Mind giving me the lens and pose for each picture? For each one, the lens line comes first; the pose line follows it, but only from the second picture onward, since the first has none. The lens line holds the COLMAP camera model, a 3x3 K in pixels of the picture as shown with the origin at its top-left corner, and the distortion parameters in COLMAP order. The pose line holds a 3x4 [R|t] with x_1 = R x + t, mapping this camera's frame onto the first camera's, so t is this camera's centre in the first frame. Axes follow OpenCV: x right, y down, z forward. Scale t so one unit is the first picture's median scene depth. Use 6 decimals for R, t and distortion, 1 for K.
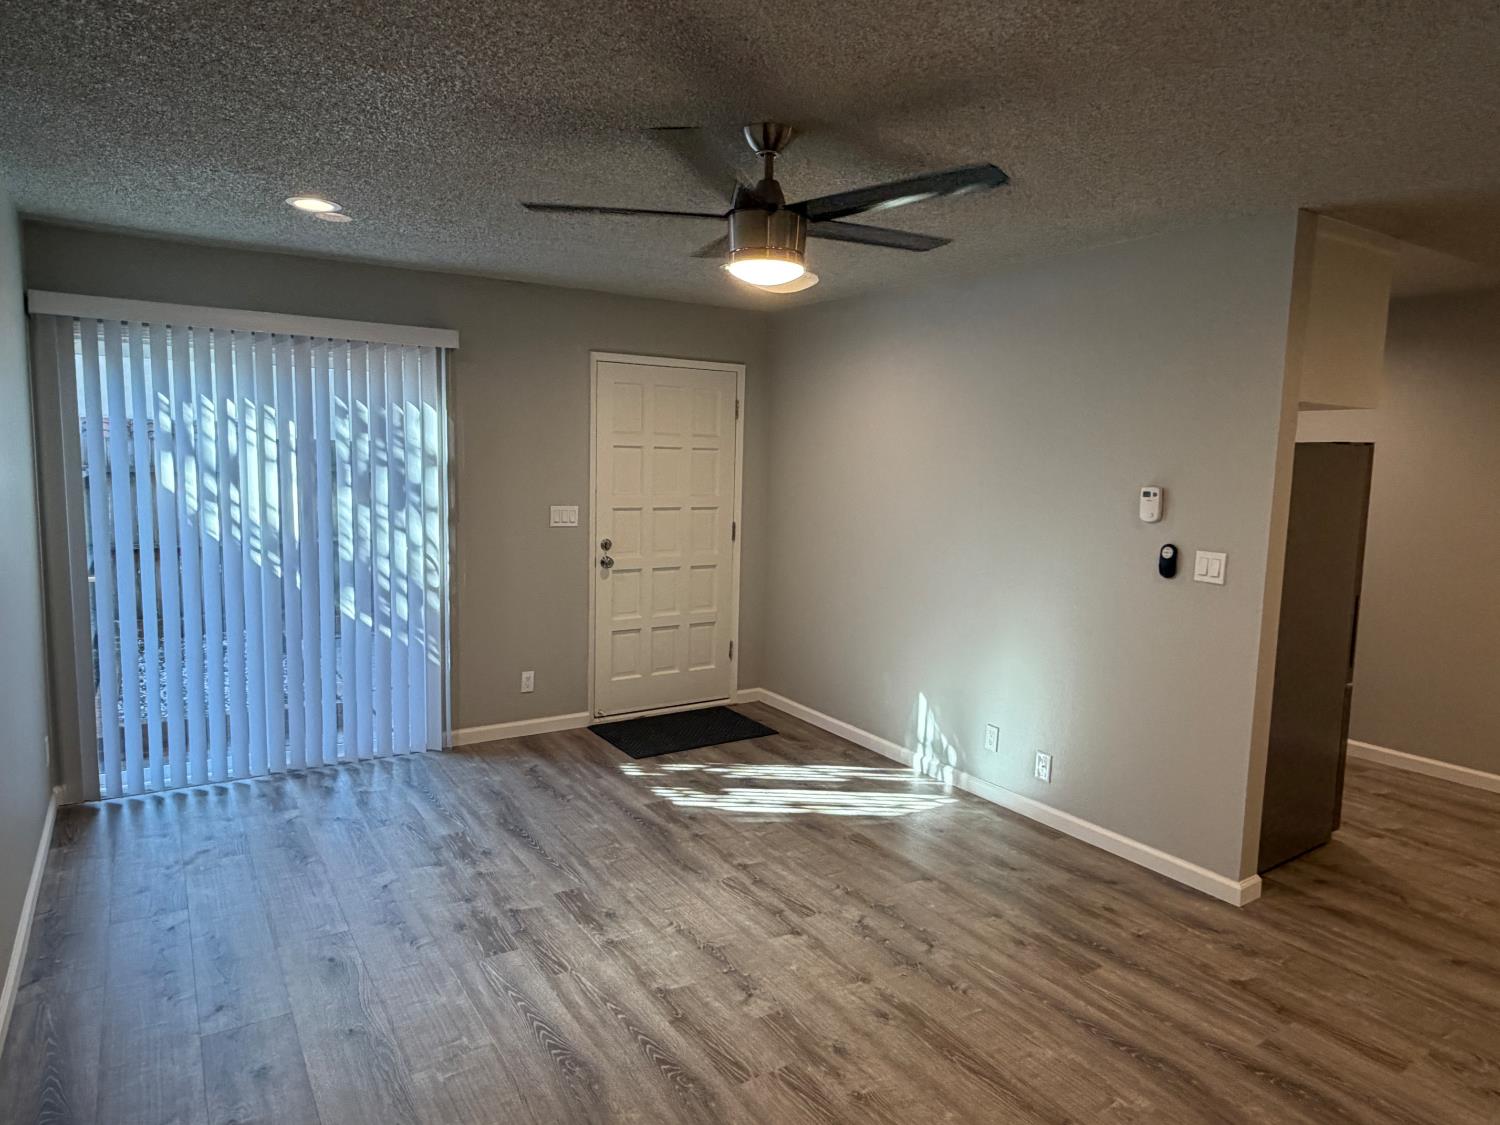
lens RADIAL K [[935.9, 0, 750.0], [0, 935.9, 562.5], [0, 0, 1]] dist [-0.001244, -0.000225]
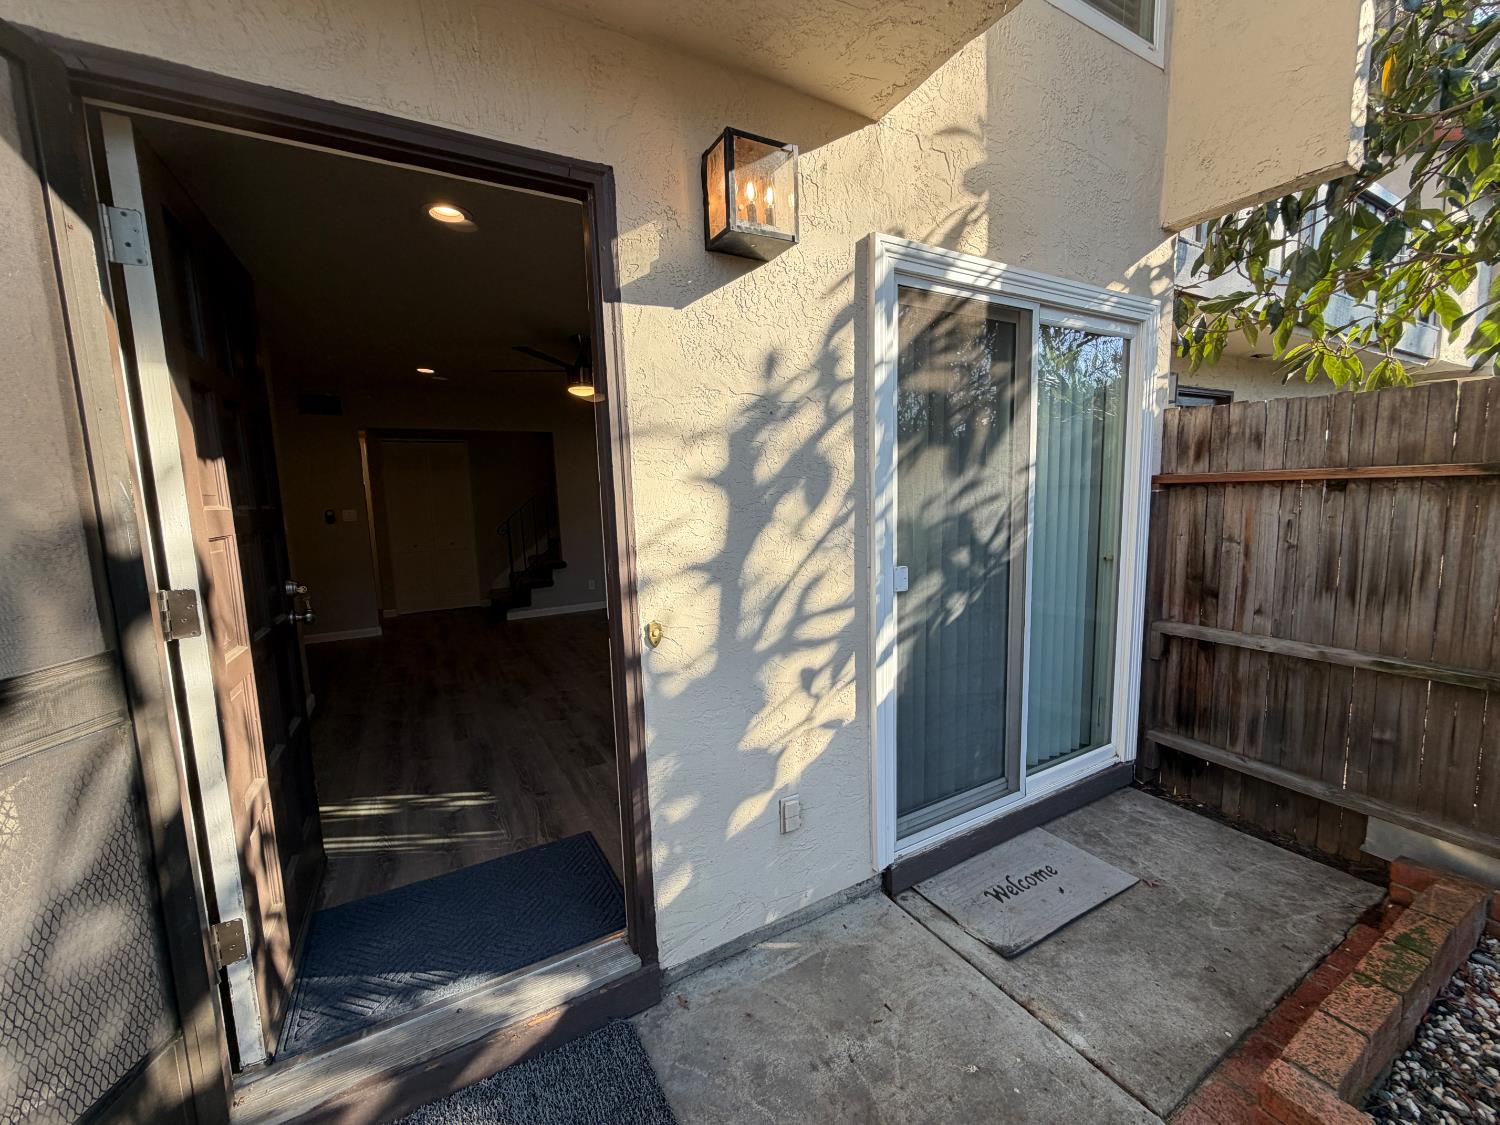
lens RADIAL K [[597.0, 0, 746.7], [0, 597.0, 565.1], [0, 0, 1]] dist [-0.000733, 0.000691]
pose [[-0.997947, 0.001335, 0.064037, -0.328090], [0.016626, 0.970910, 0.238866, -0.137815], [-0.061856, 0.239441, -0.968939, 1.631228]]
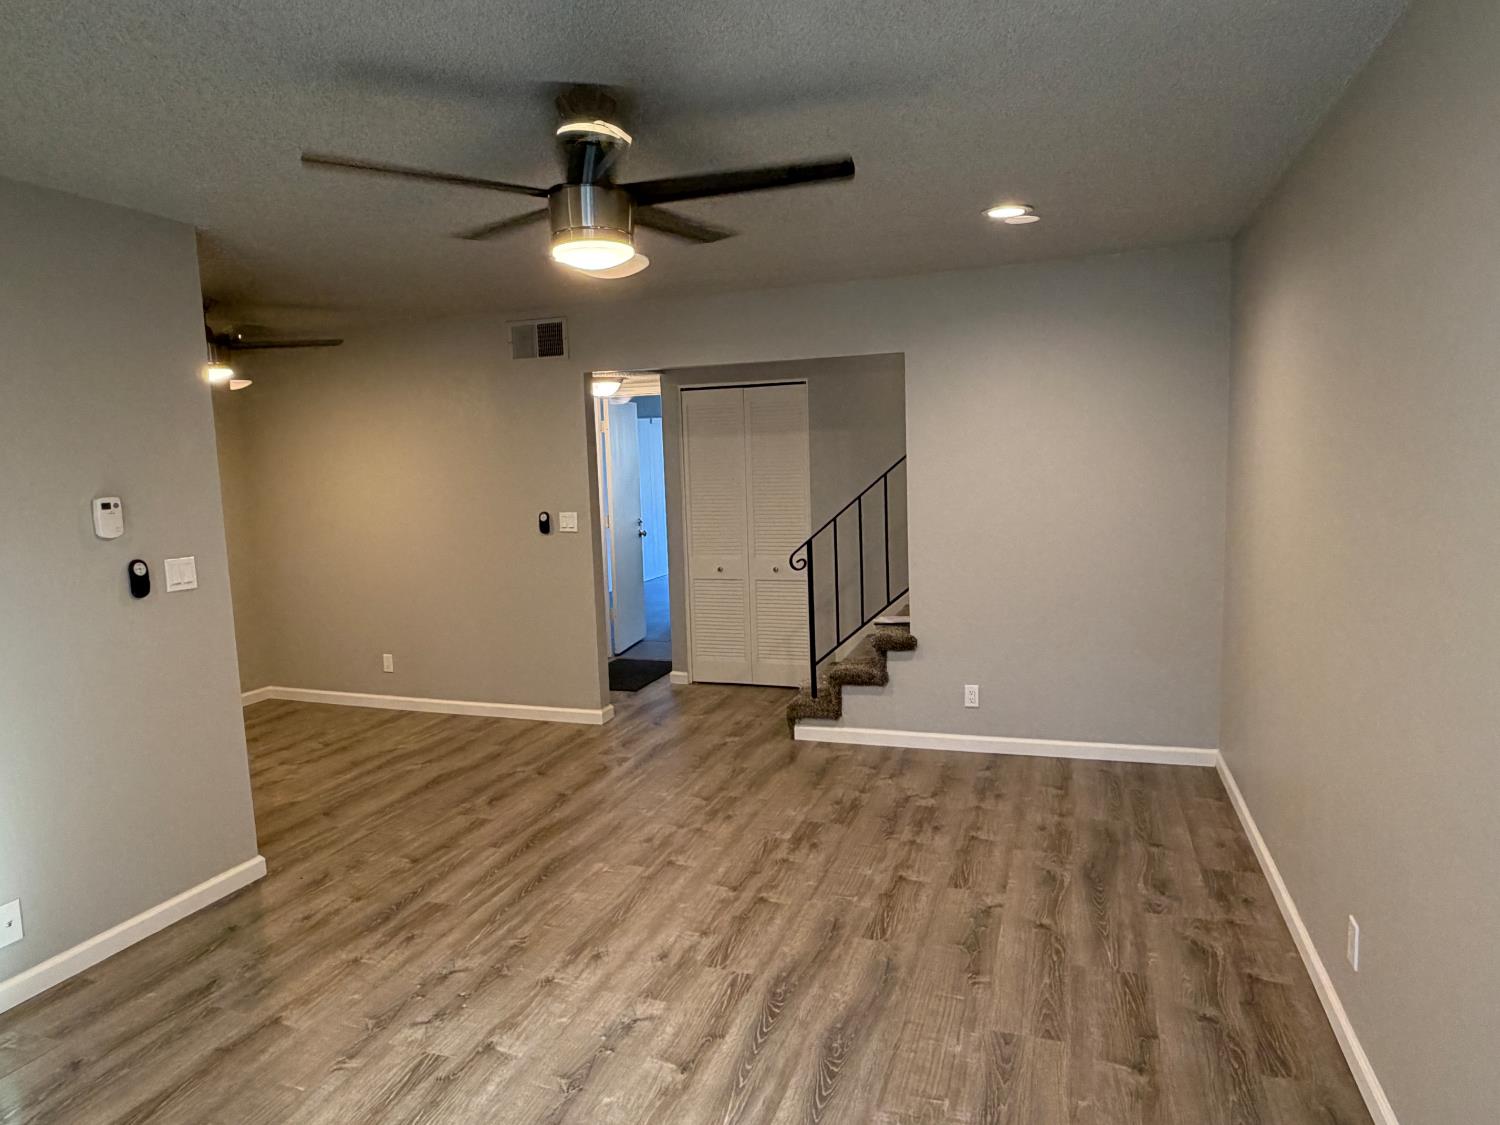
lens RADIAL K [[935.9, 0, 750.0], [0, 935.9, 562.5], [0, 0, 1]] dist [-0.001244, -0.000225]
pose [[-0.616258, -0.089254, 0.782470, -0.508983], [0.108002, 0.974592, 0.196228, -0.108140], [-0.780103, 0.205435, -0.590961, 0.905996]]
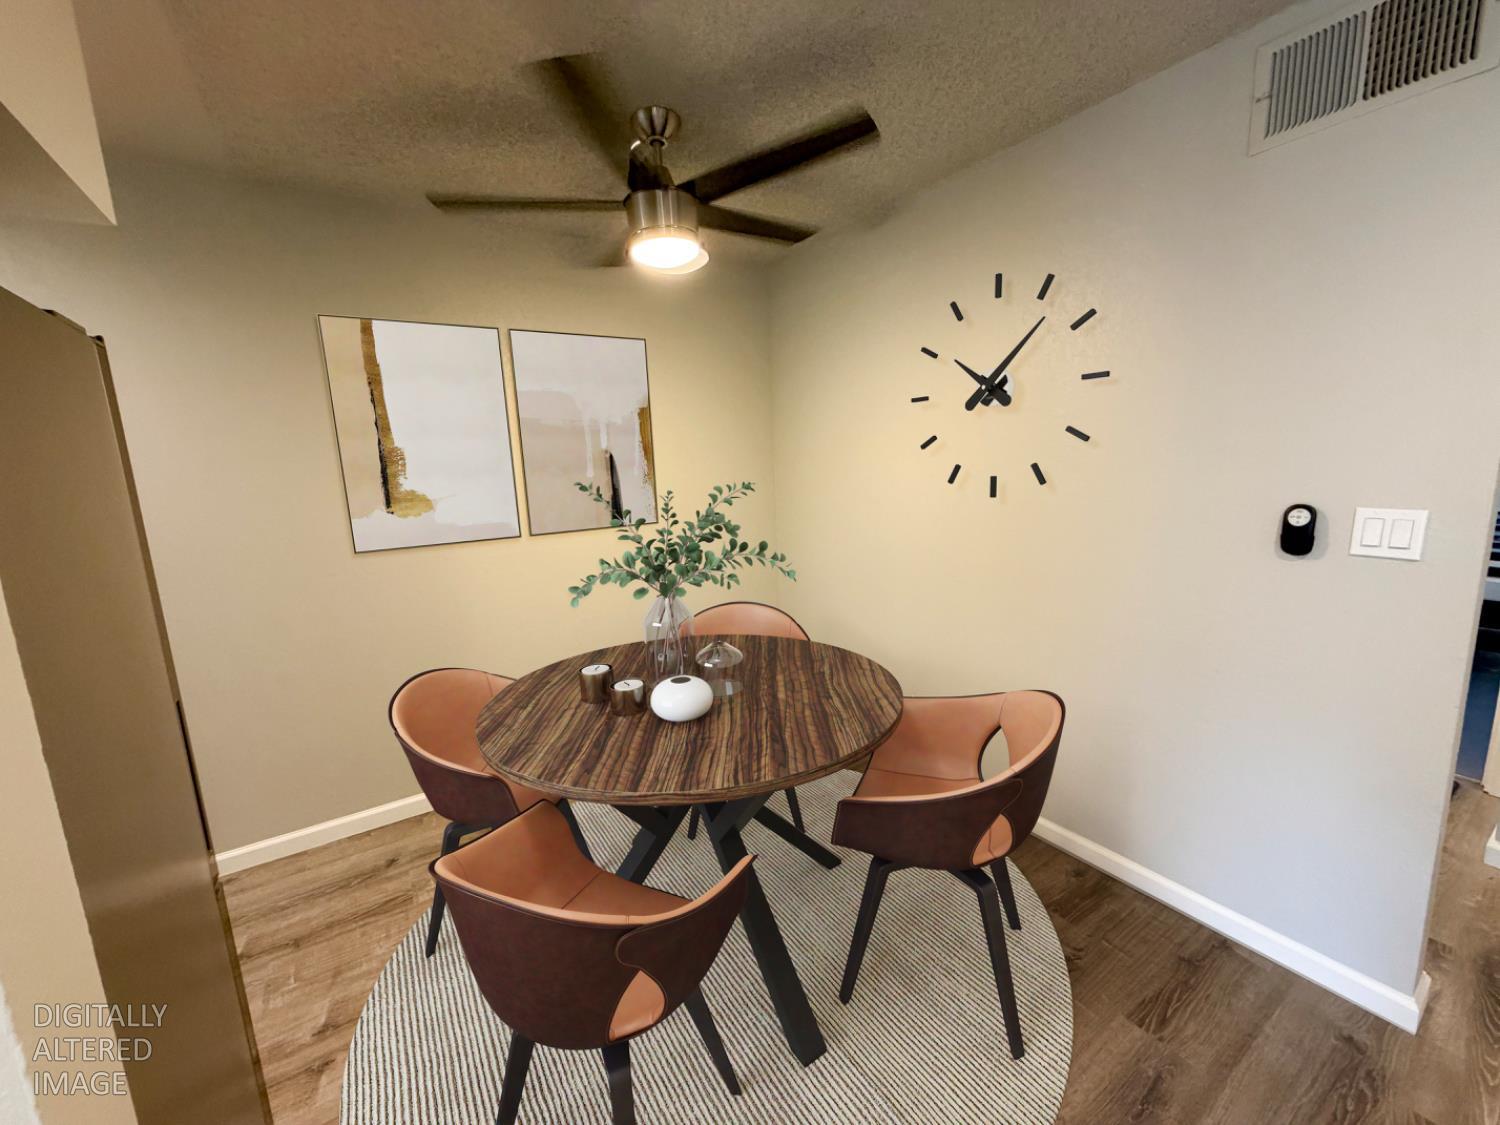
lens RADIAL K [[608.7, 0, 749.8], [0, 608.7, 565.2], [0, 0, 1]] dist [0.000003, -0.000453]
pose [[-0.002020, -0.192956, 0.981205, 0.349481], [0.155023, 0.969285, 0.190931, -0.034728], [-0.987909, 0.152495, 0.027955, 0.657197]]
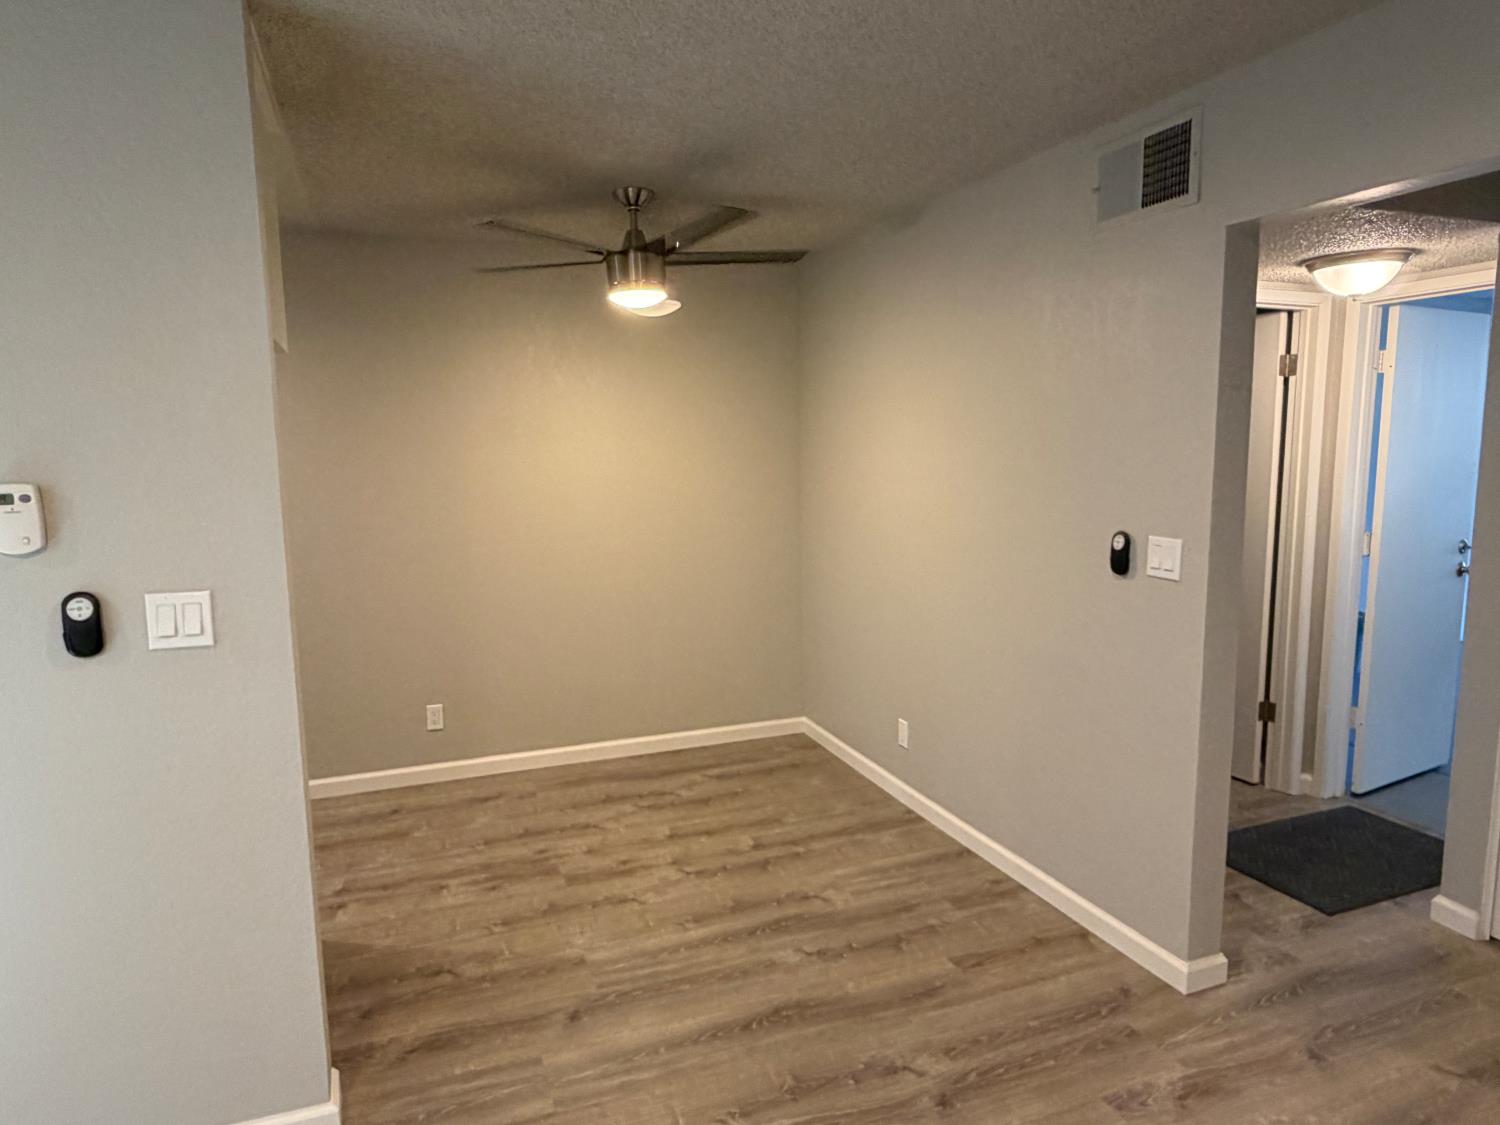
lens RADIAL K [[933.7, 0, 741.8], [0, 933.7, 574.5], [0, 0, 1]] dist [-0.009216, 0.002932]
pose [[0.204845, -0.159829, 0.965657, 0.027148], [0.131121, 0.982166, 0.134747, -0.042335], [-0.969972, 0.099015, 0.222148, 0.451316]]
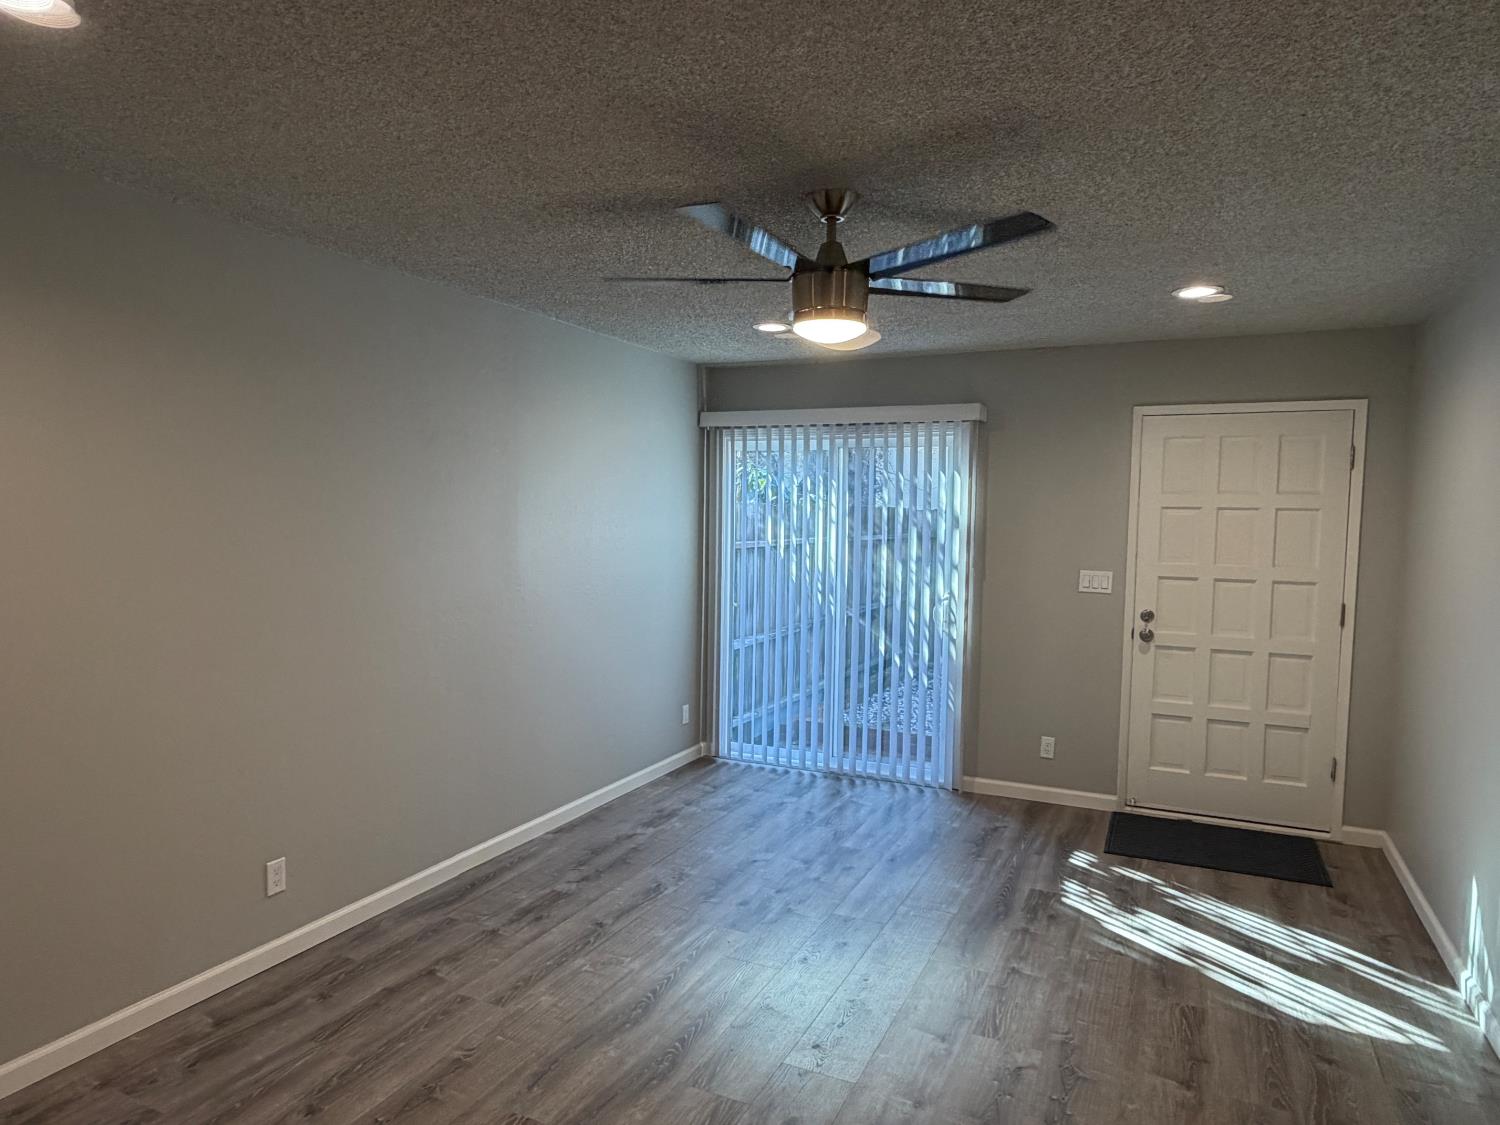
lens RADIAL K [[935.9, 0, 750.0], [0, 935.9, 562.5], [0, 0, 1]] dist [-0.001244, -0.000225]
pose [[0.525725, 0.031253, -0.850080, 0.521747], [-0.098880, 0.994796, -0.024578, -0.012728], [0.844888, 0.096978, 0.526079, 0.245600]]
